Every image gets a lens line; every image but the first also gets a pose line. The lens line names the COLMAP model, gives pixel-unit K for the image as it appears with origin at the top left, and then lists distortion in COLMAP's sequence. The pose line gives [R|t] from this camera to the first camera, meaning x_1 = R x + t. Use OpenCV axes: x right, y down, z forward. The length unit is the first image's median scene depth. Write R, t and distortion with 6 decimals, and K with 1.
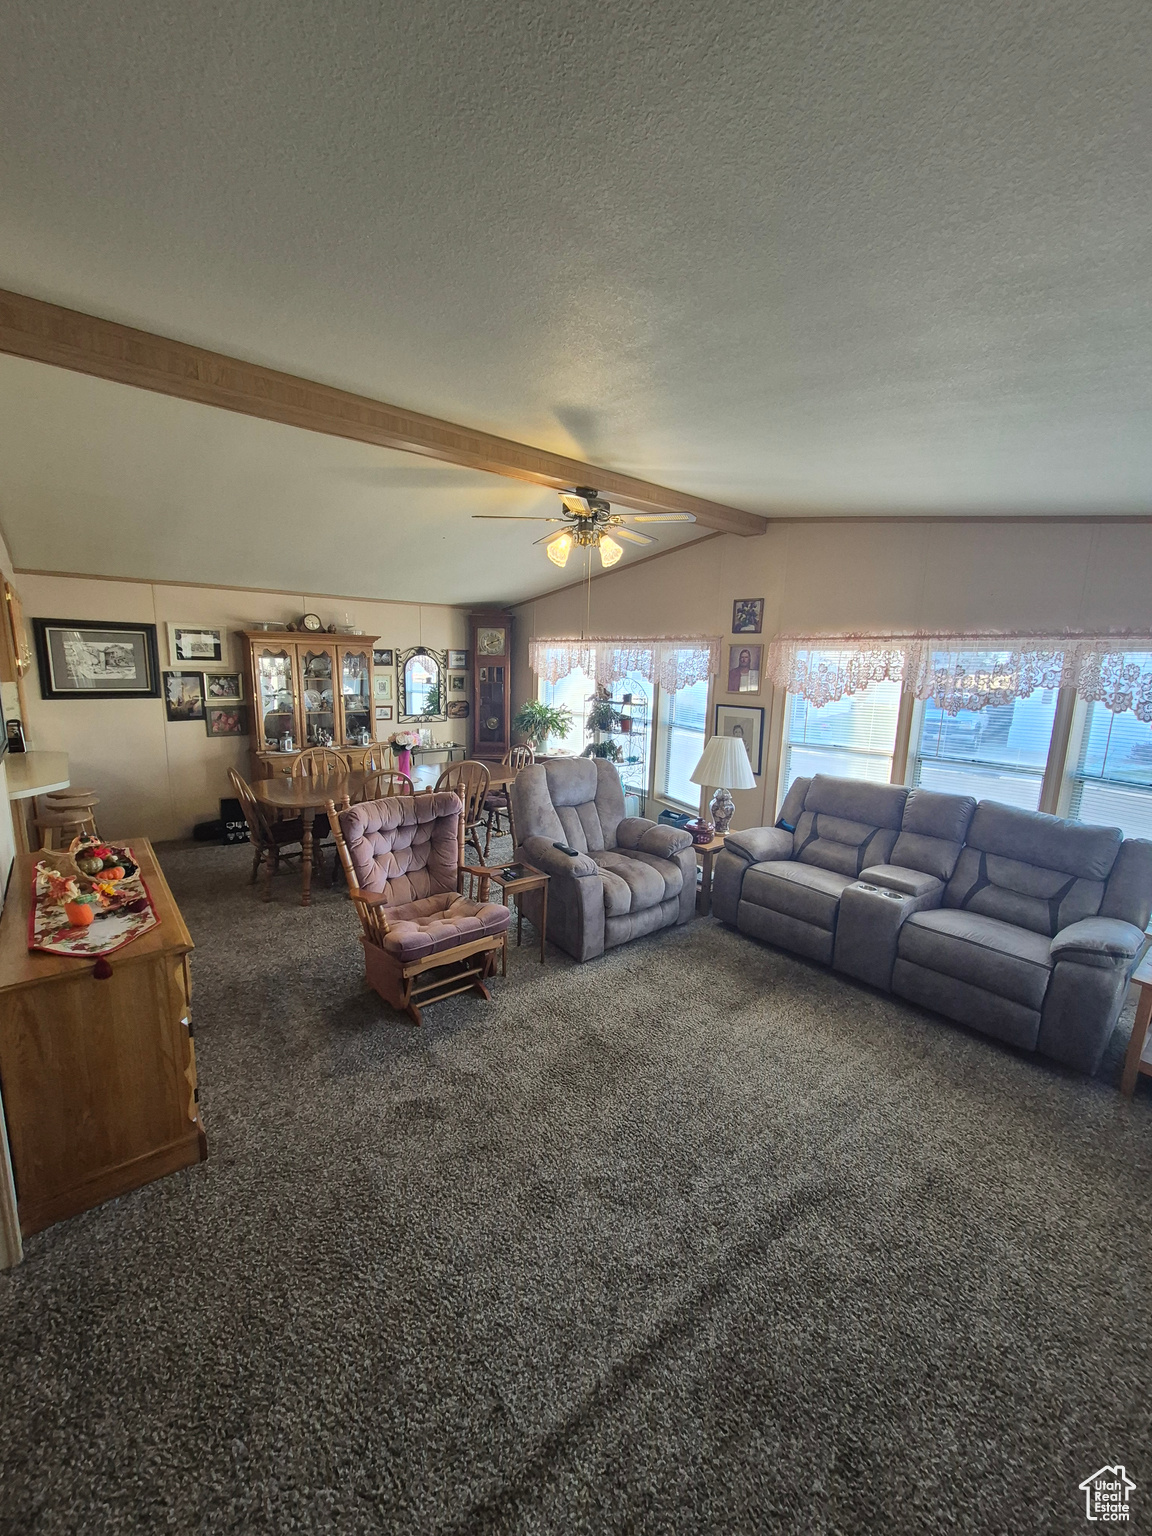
lens RADIAL K [[602.3, 0, 568.7], [0, 602.3, 766.8], [0, 0, 1]] dist [-0.000454, 0.000531]
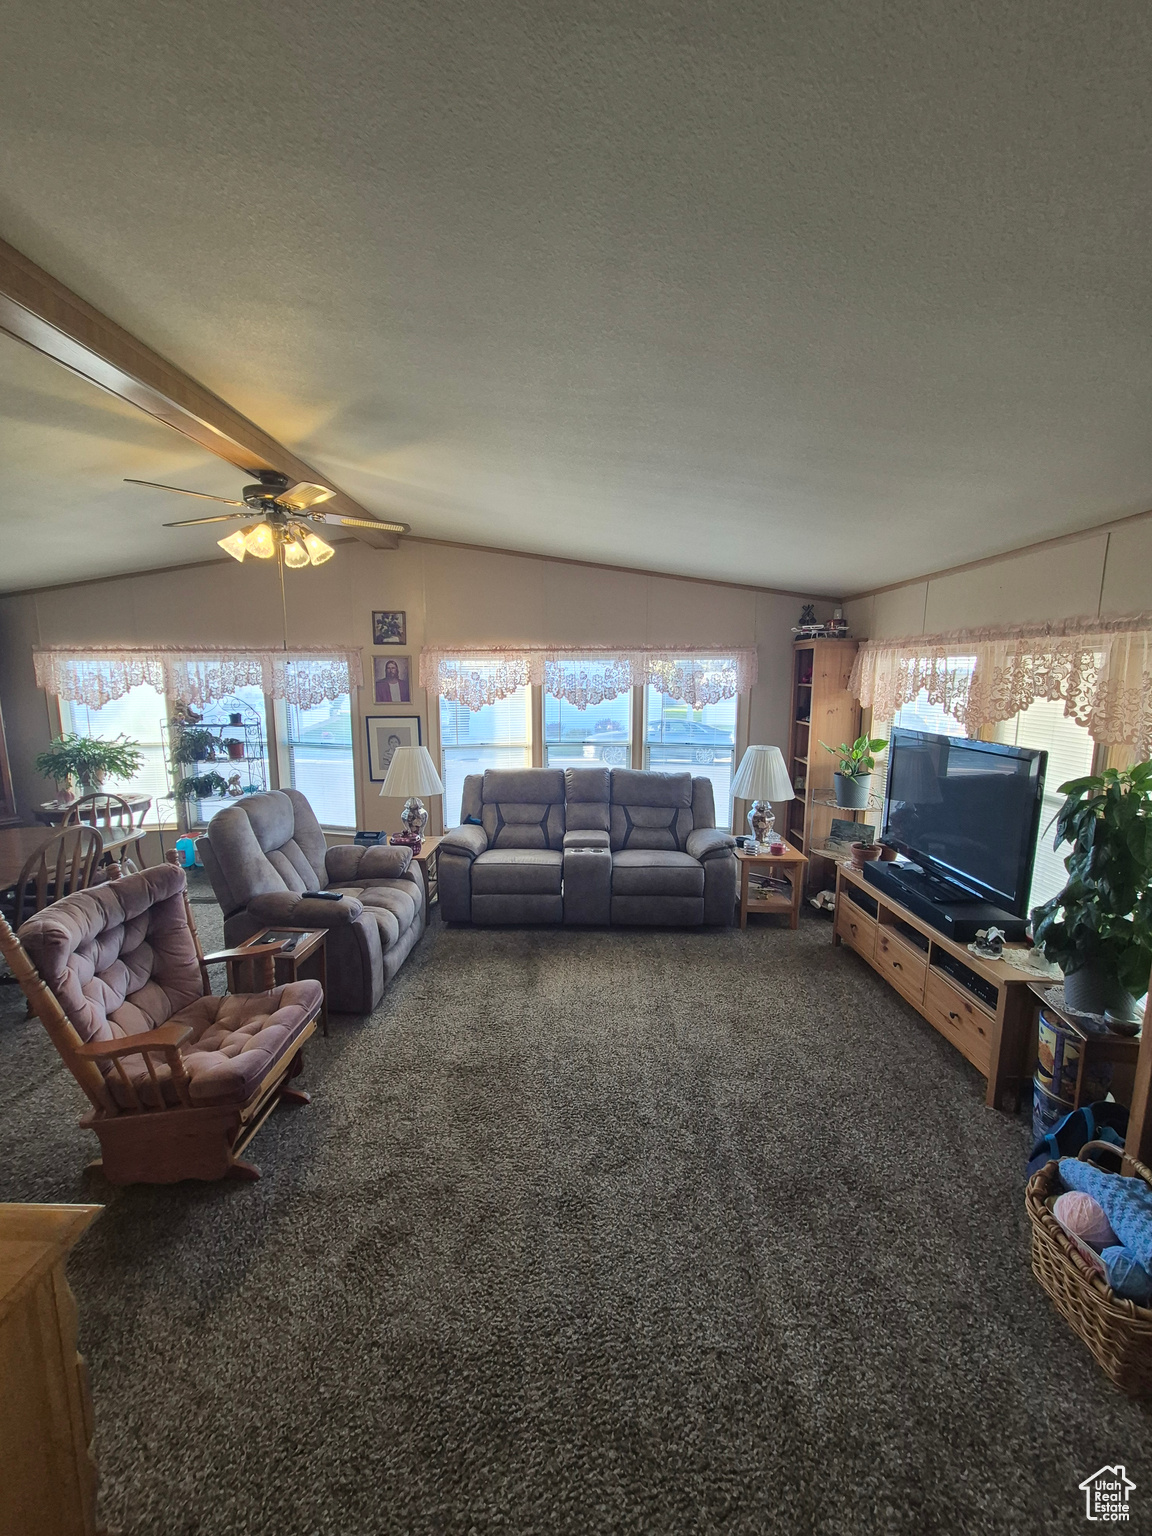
lens RADIAL K [[602.3, 0, 579.1], [0, 602.3, 759.3], [0, 0, 1]] dist [-0.000454, 0.000531]
pose [[0.651670, -0.131909, 0.746945, -0.429573], [0.150476, 0.987672, 0.043139, -0.040954], [-0.743427, 0.084285, 0.663485, 0.165867]]
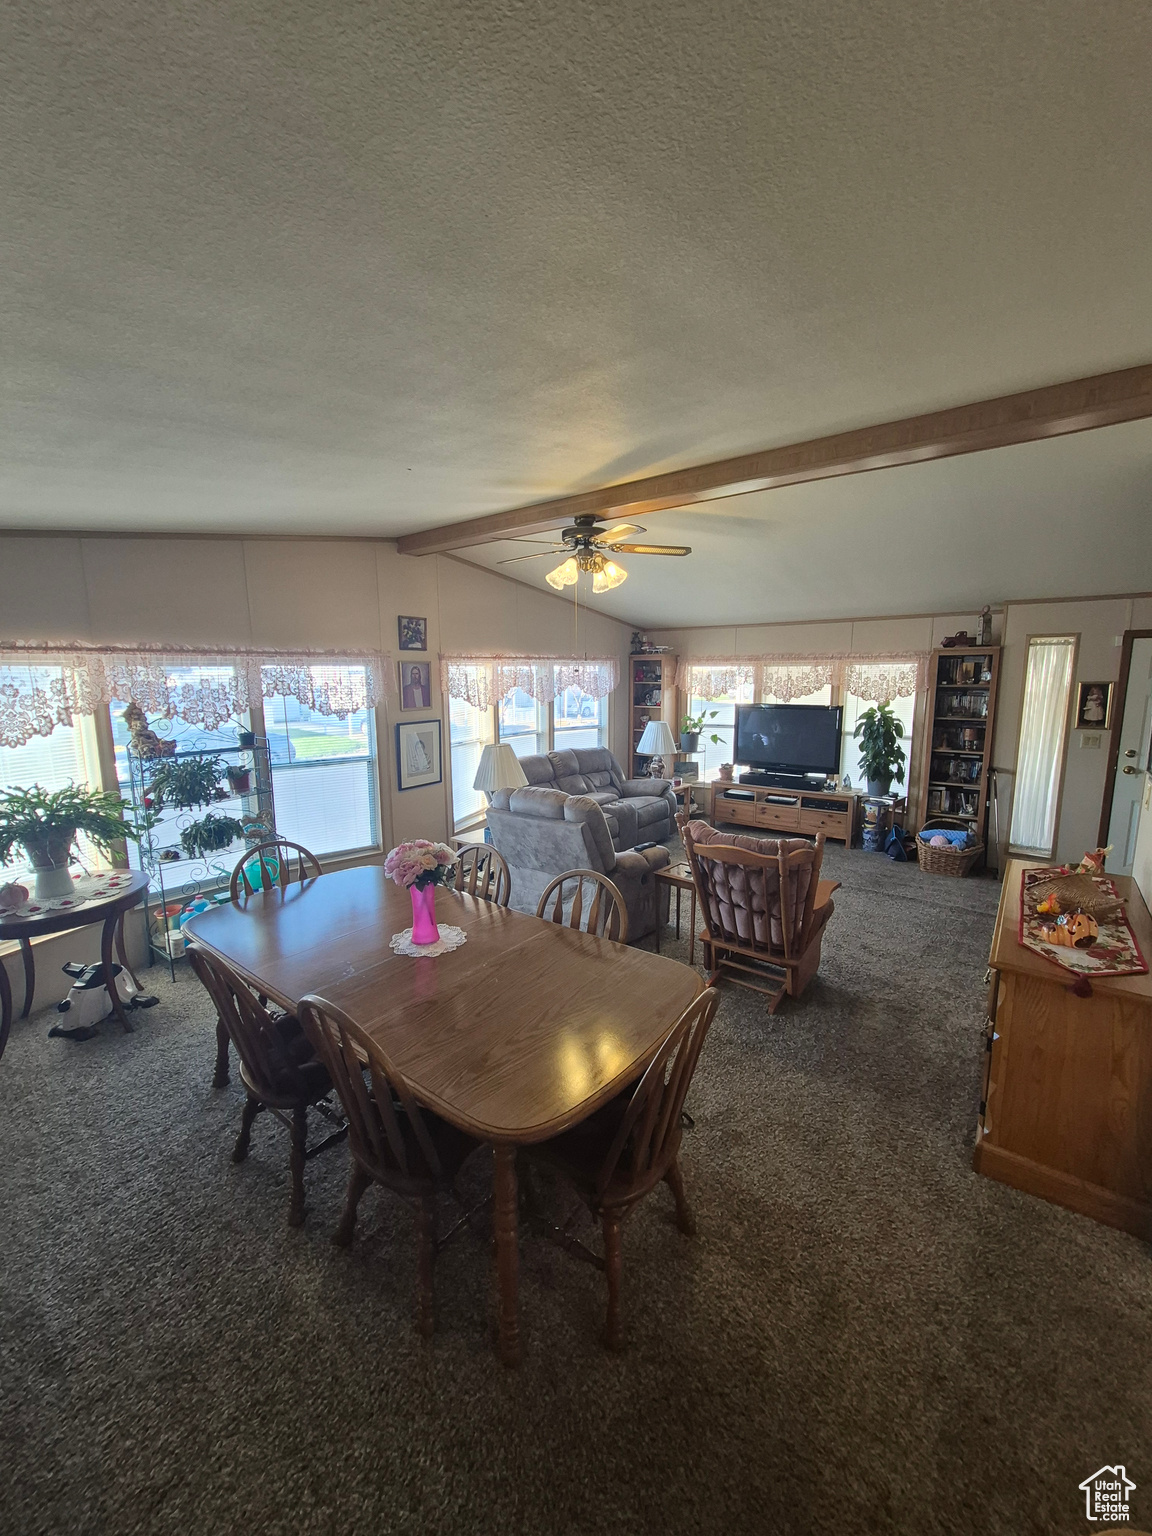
lens RADIAL K [[602.3, 0, 573.2], [0, 602.3, 763.3], [0, 0, 1]] dist [-0.000454, 0.000531]
pose [[-0.216428, -0.160295, 0.963050, -1.183568], [0.183134, 0.962254, 0.201319, -0.297207], [-0.958969, 0.219939, -0.178903, 1.482997]]
